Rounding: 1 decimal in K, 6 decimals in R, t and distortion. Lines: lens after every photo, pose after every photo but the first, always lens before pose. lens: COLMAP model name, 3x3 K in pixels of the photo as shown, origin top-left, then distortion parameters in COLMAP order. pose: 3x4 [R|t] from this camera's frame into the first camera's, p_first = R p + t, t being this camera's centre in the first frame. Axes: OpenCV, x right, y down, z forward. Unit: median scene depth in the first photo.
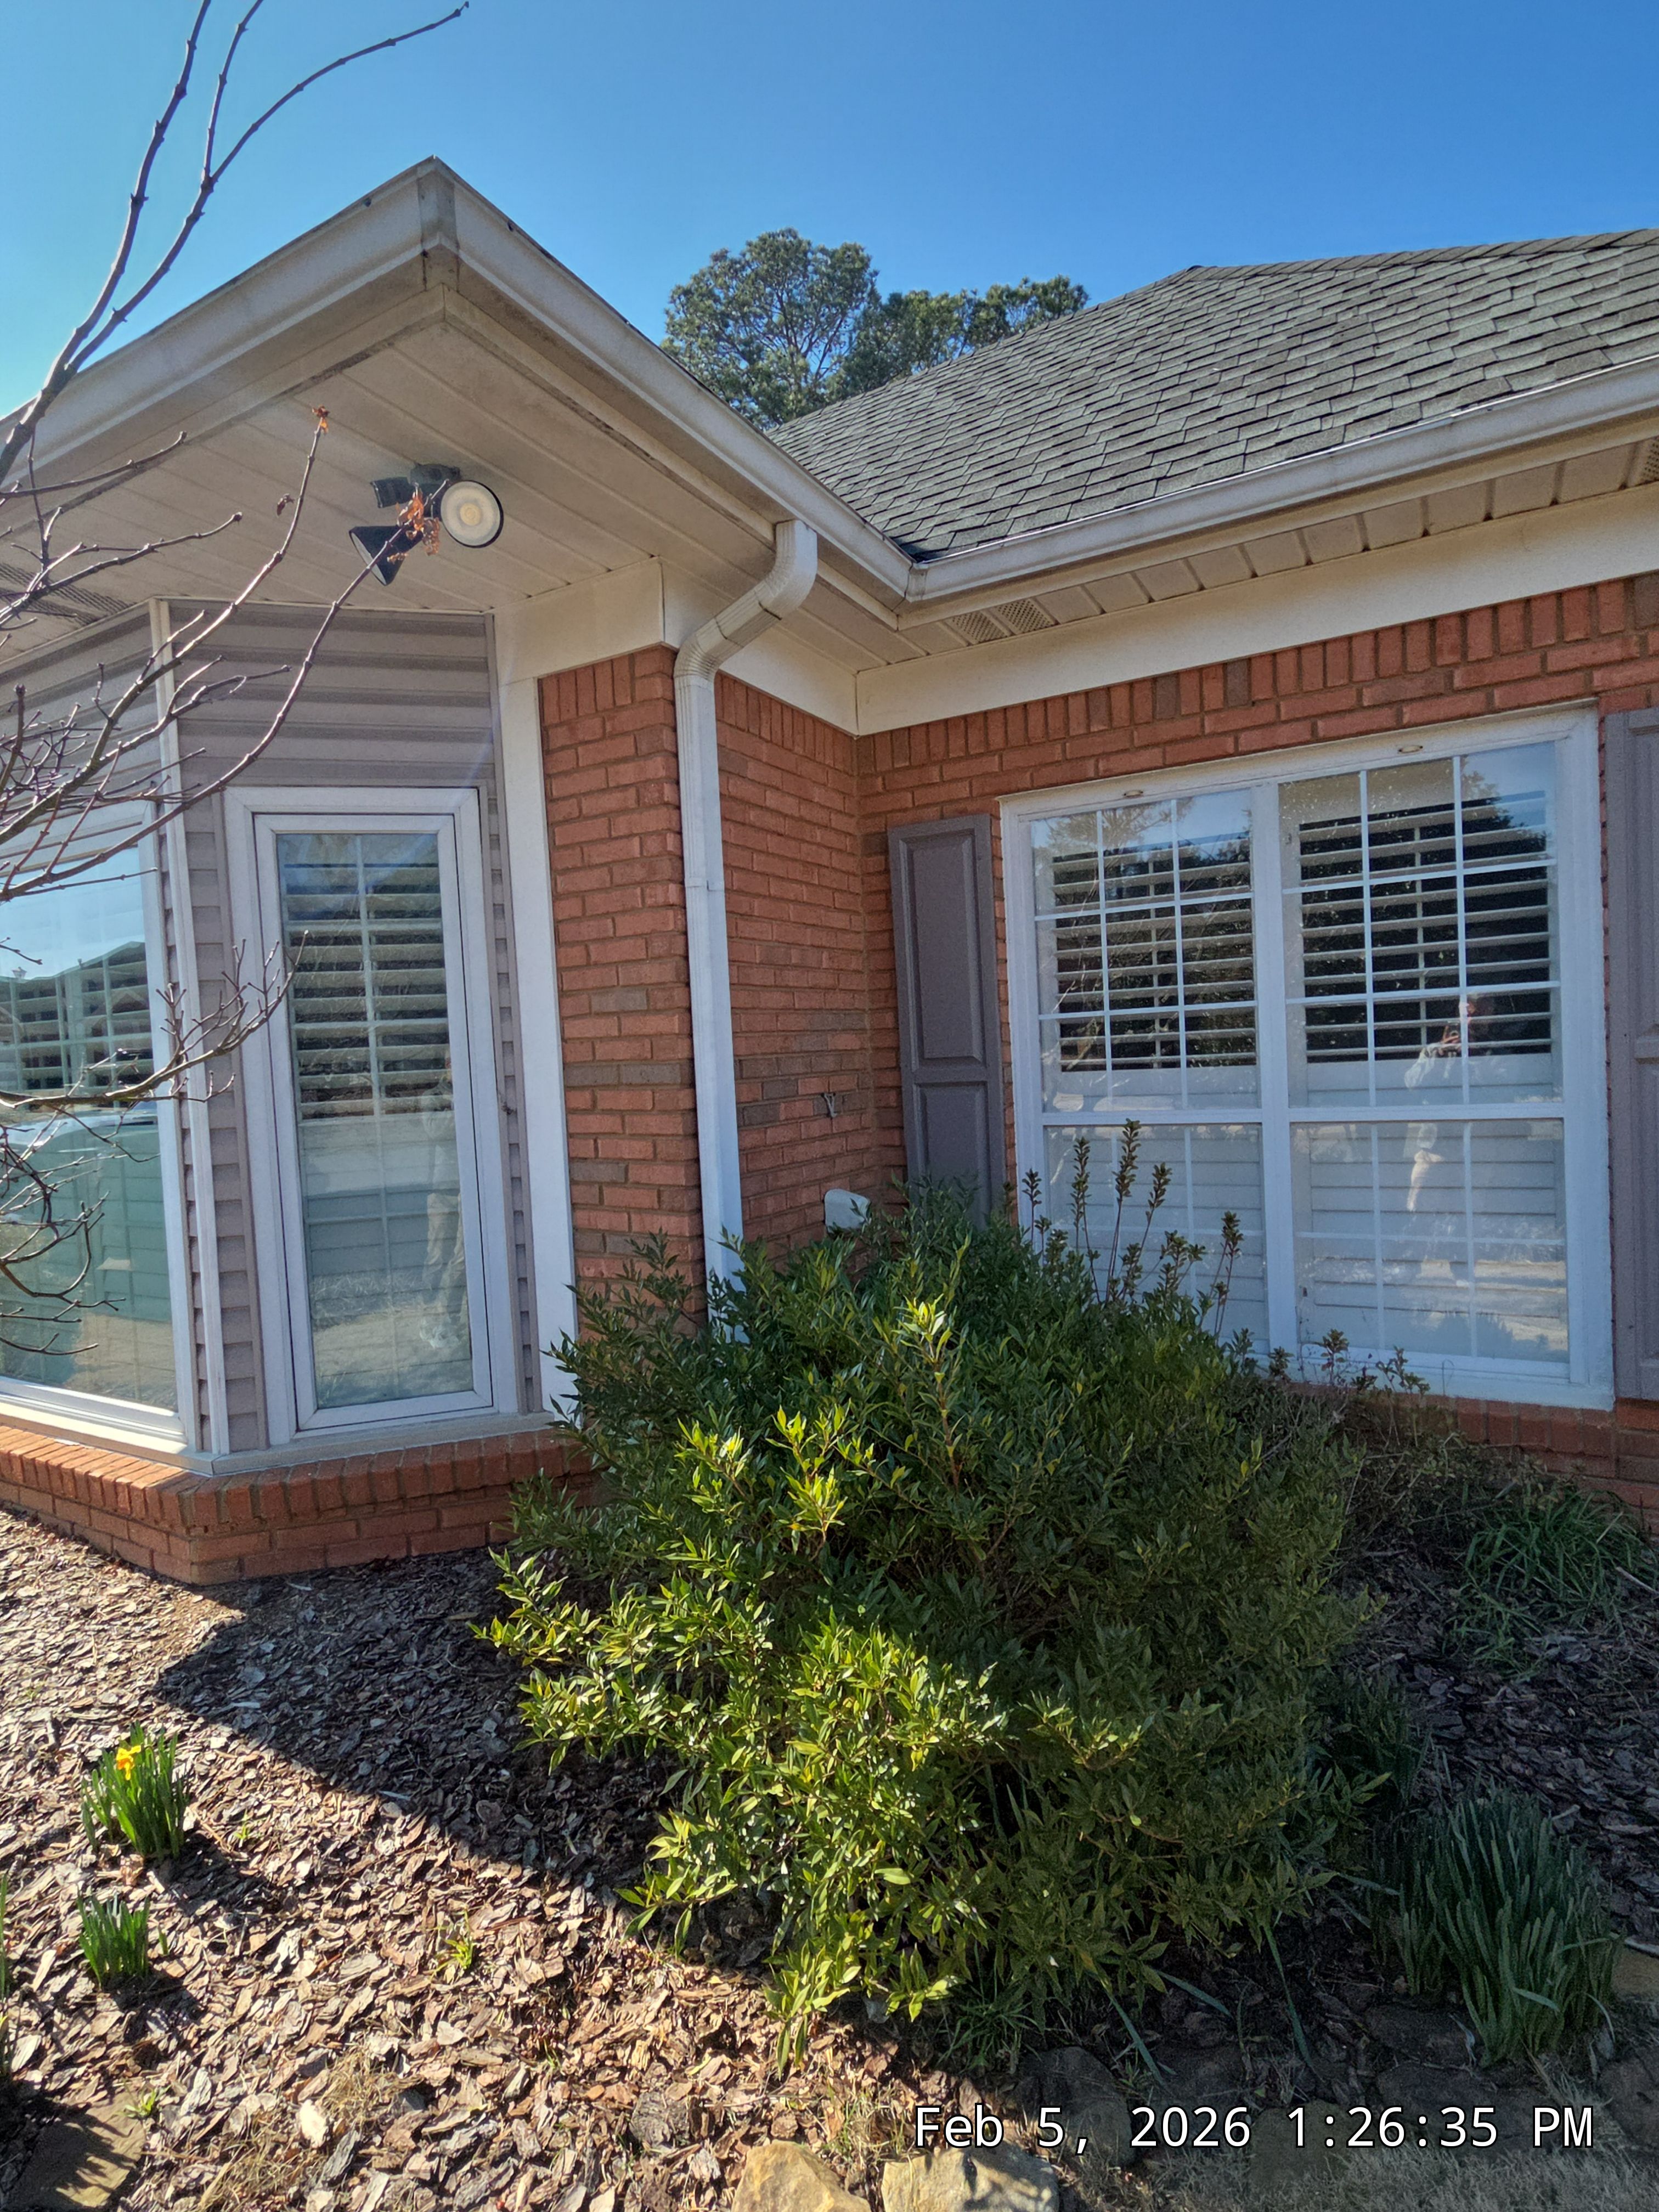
lens RADIAL K [[1161.3, 0, 821.9], [0, 1161.3, 1101.0], [0, 0, 1]] dist [0.009204, -0.001196]
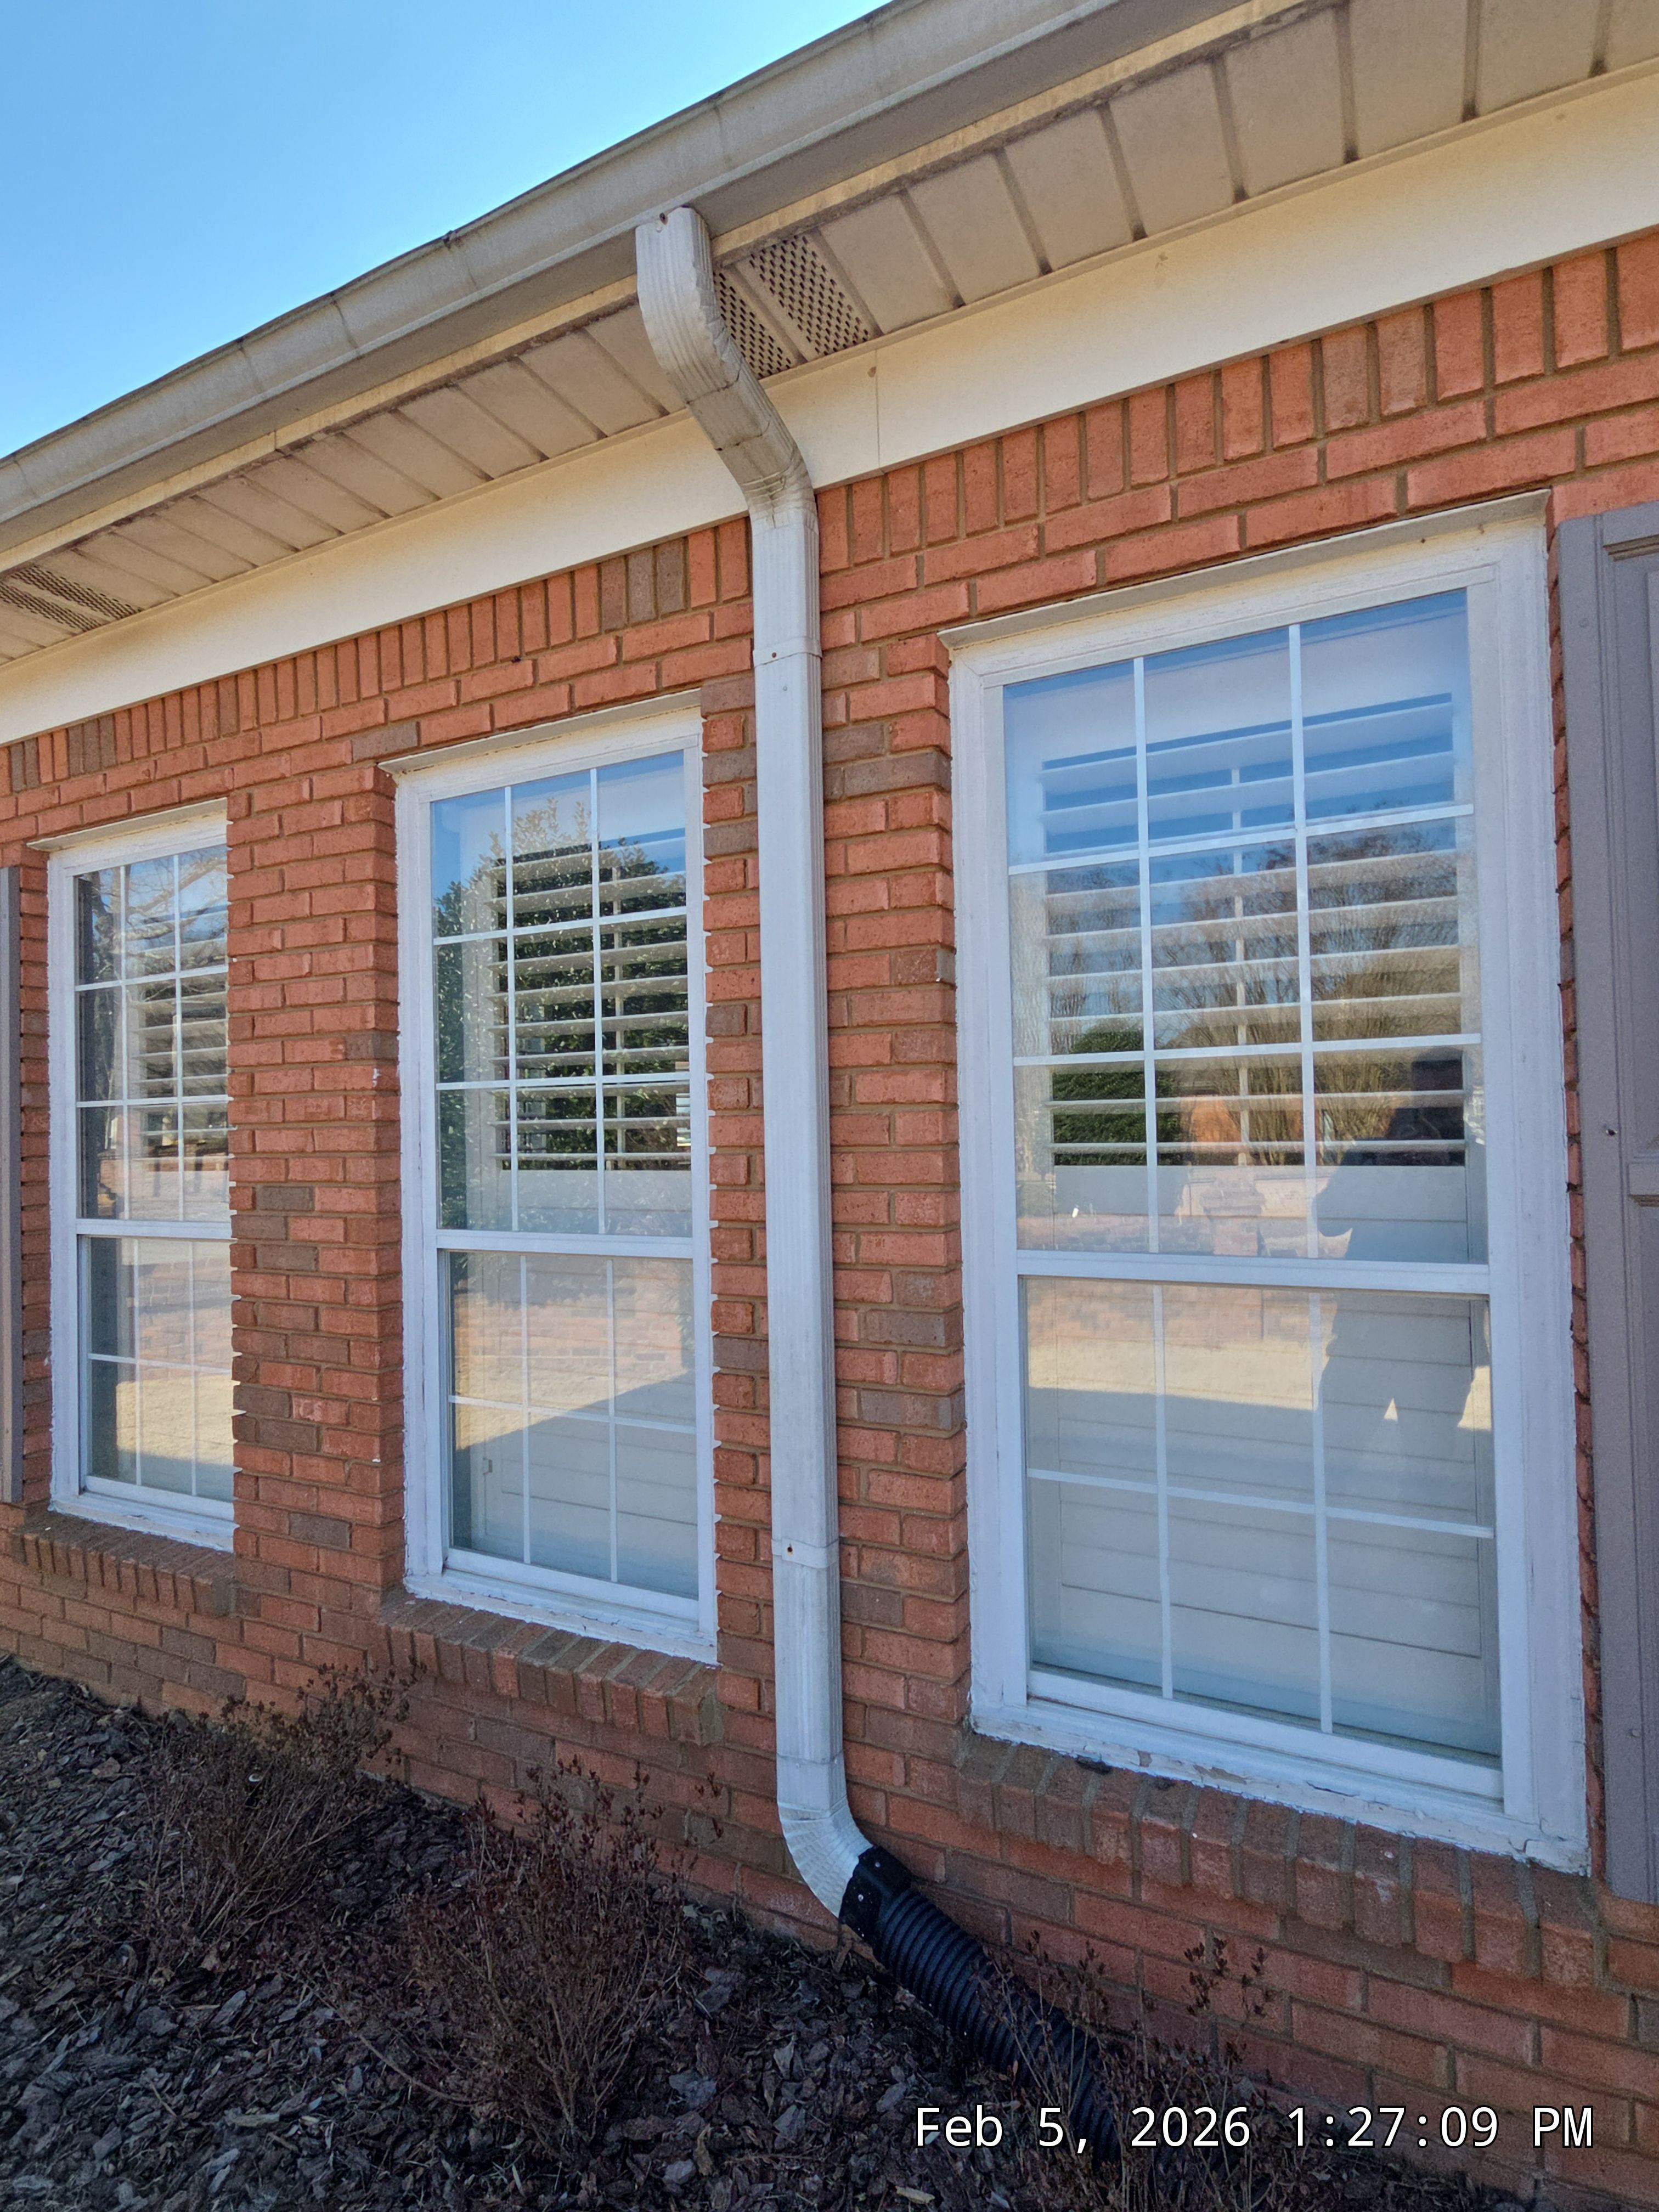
lens RADIAL K [[1092.4, 0, 787.5], [0, 1092.4, 1099.3], [0, 0, 1]] dist [0.004677, -0.001822]
pose [[0.998661, 0.031048, 0.041378, 0.279449], [-0.028551, 0.997811, -0.059650, -0.031652], [-0.043140, 0.058388, 0.997361, 0.487424]]
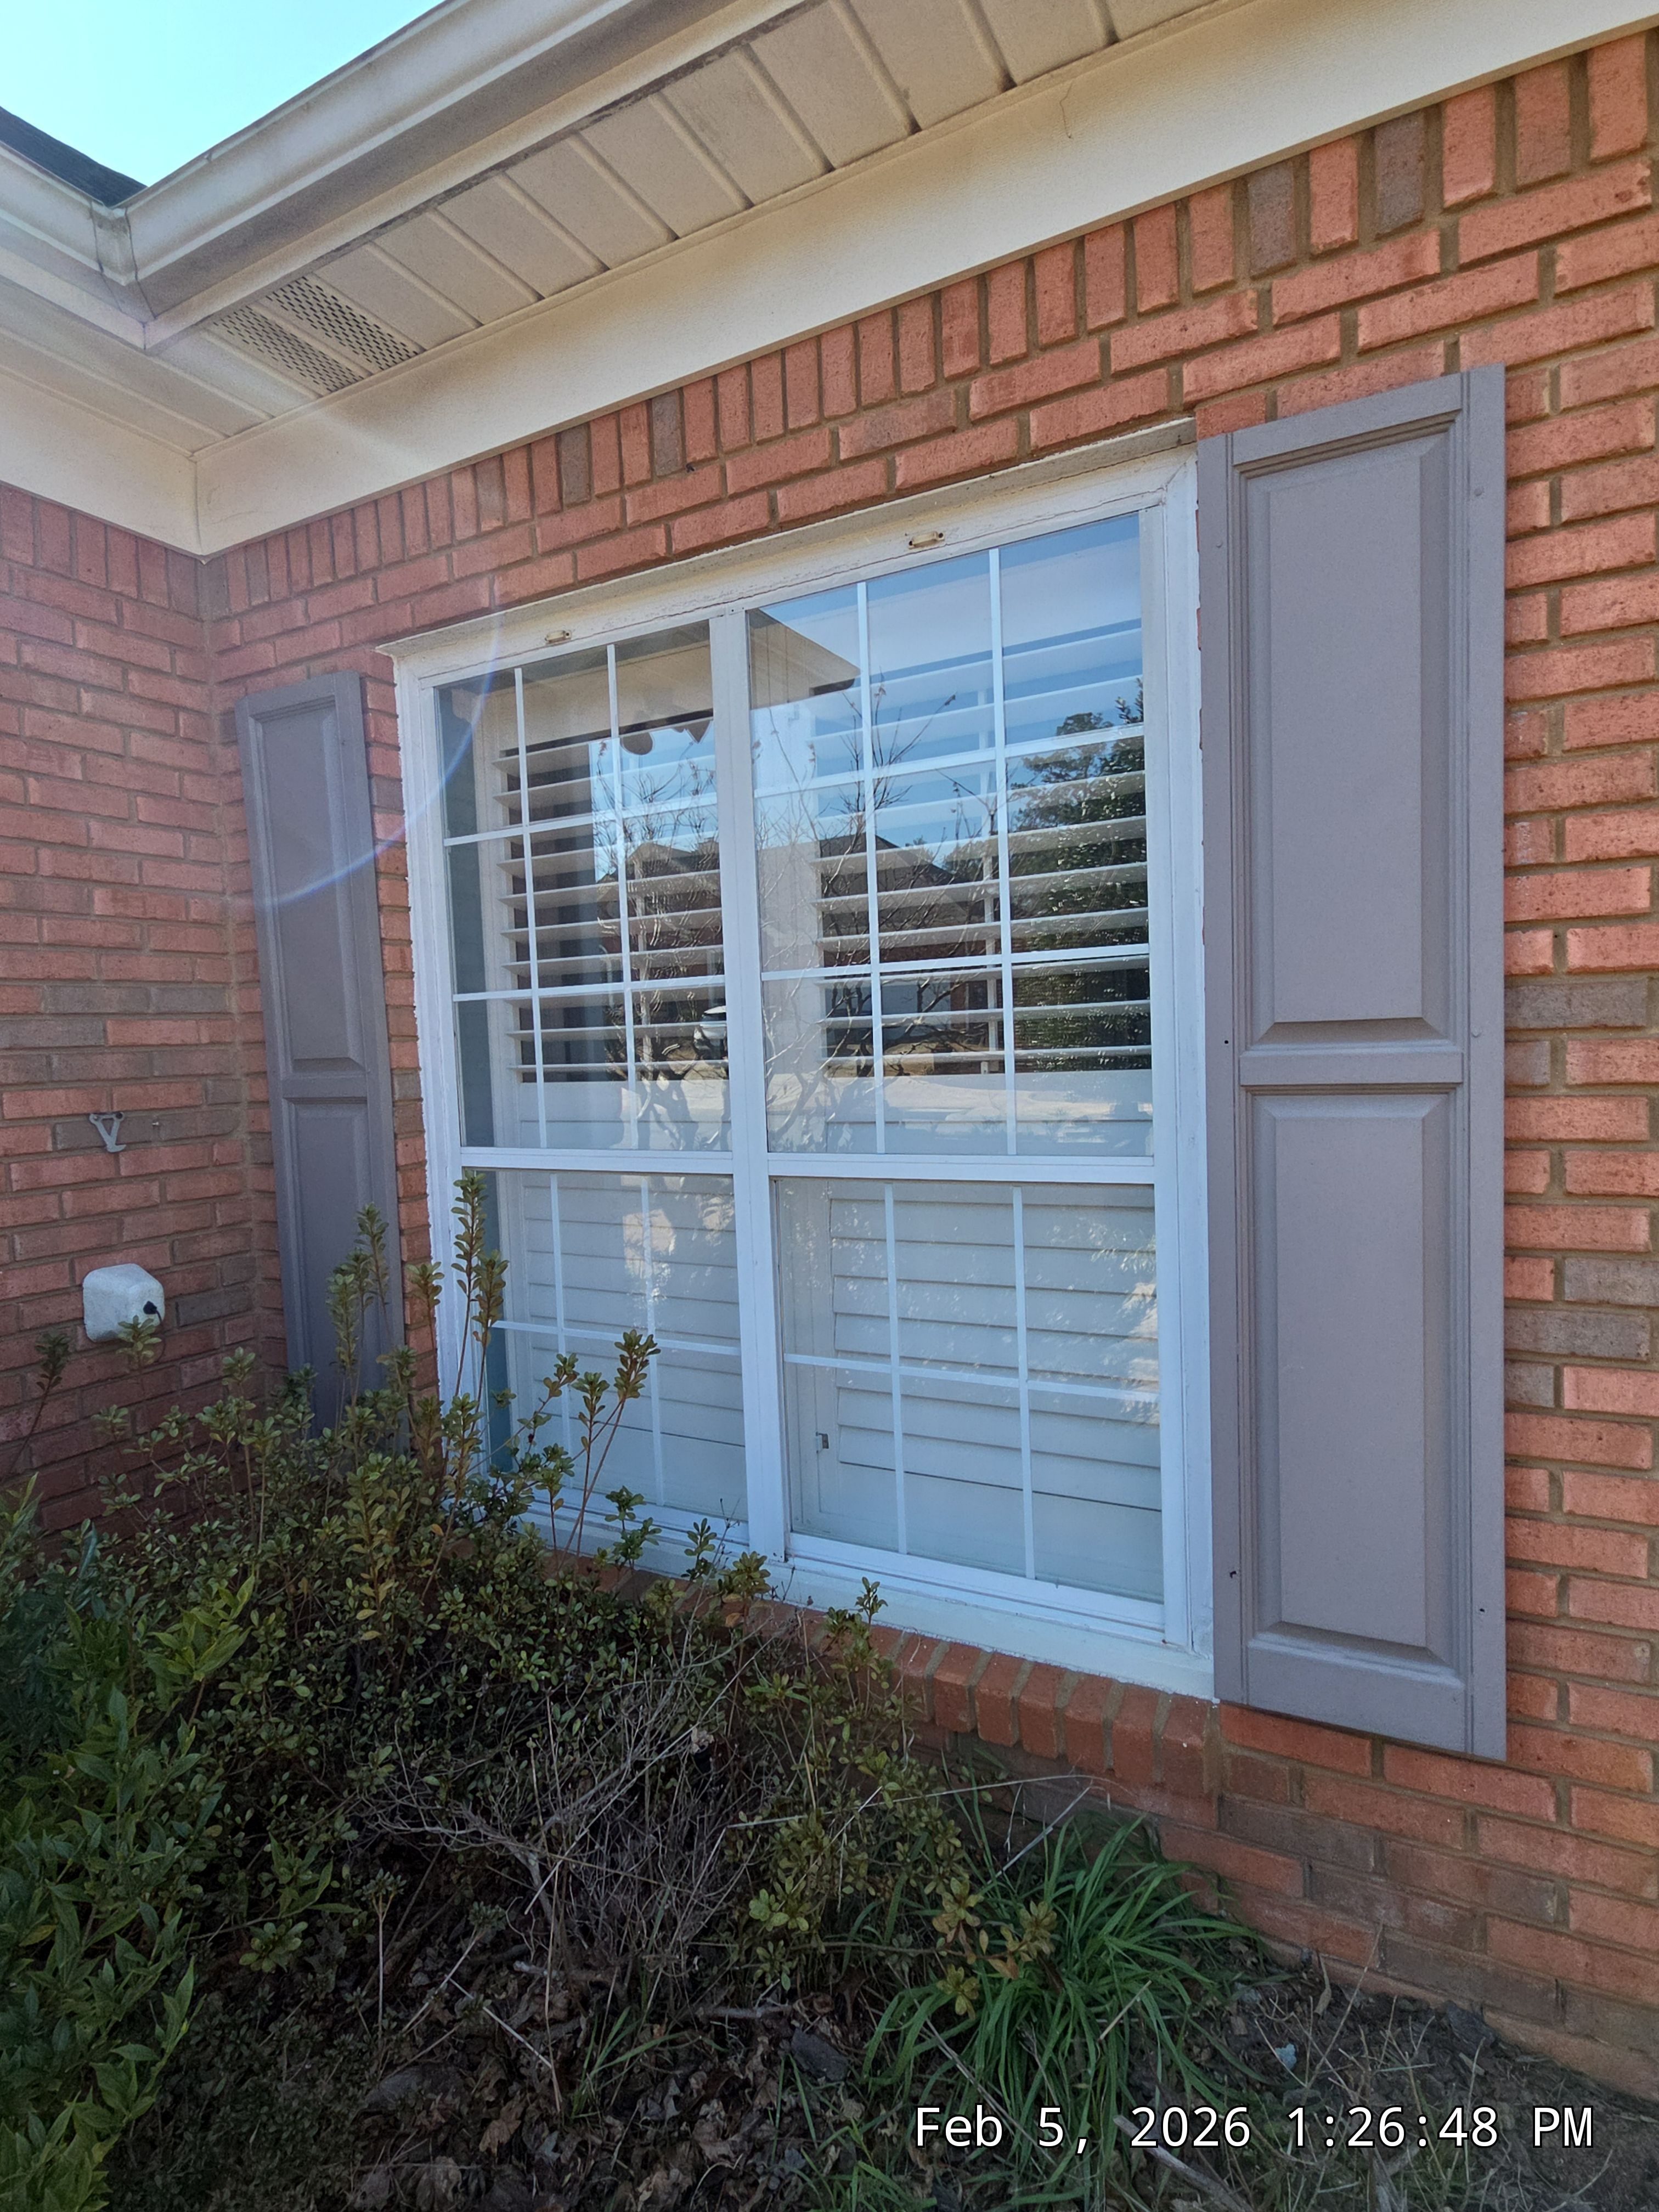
lens RADIAL K [[1161.3, 0, 811.8], [0, 1161.3, 1096.1], [0, 0, 1]] dist [0.009204, -0.001196]
pose [[0.999765, 0.007271, 0.020433, 0.427420], [-0.007726, 0.999721, 0.022299, -0.038091], [-0.020265, -0.022452, 0.999543, 0.408168]]
